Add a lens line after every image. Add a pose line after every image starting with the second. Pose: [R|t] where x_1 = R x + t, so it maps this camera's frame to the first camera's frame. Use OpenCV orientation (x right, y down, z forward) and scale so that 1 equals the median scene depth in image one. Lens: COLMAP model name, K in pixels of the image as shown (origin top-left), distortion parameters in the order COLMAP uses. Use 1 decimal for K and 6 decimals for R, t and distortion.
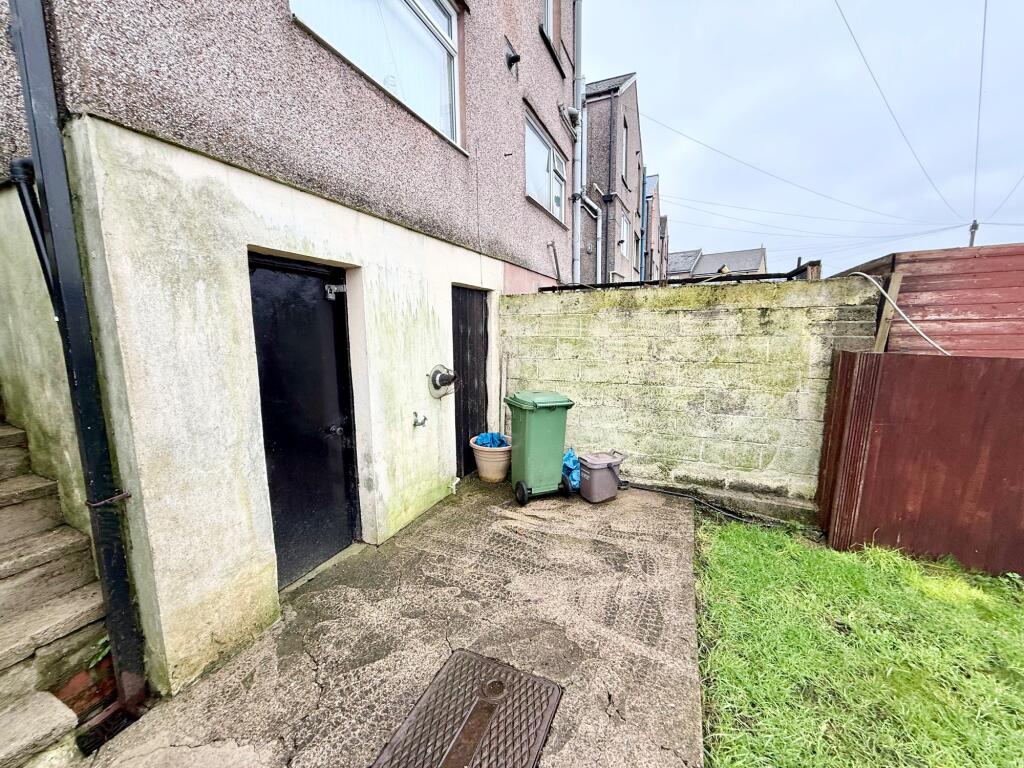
lens RADIAL K [[404.9, 0, 512.0], [0, 404.9, 385.1], [0, 0, 1]] dist [-0.002071, 0.000573]
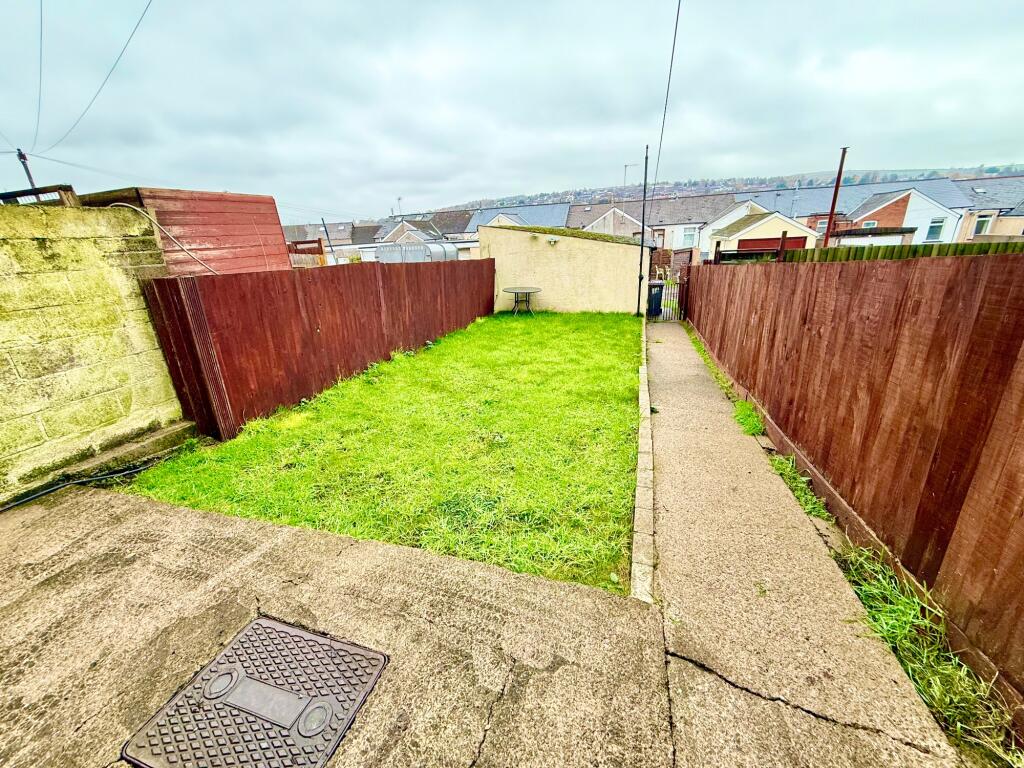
lens RADIAL K [[404.9, 0, 512.7], [0, 404.9, 380.6], [0, 0, 1]] dist [-0.002071, 0.000573]
pose [[-0.113069, -0.318831, 0.941043, -0.374254], [0.189846, 0.922735, 0.335438, -0.013131], [-0.975281, 0.216581, -0.043804, 0.147969]]
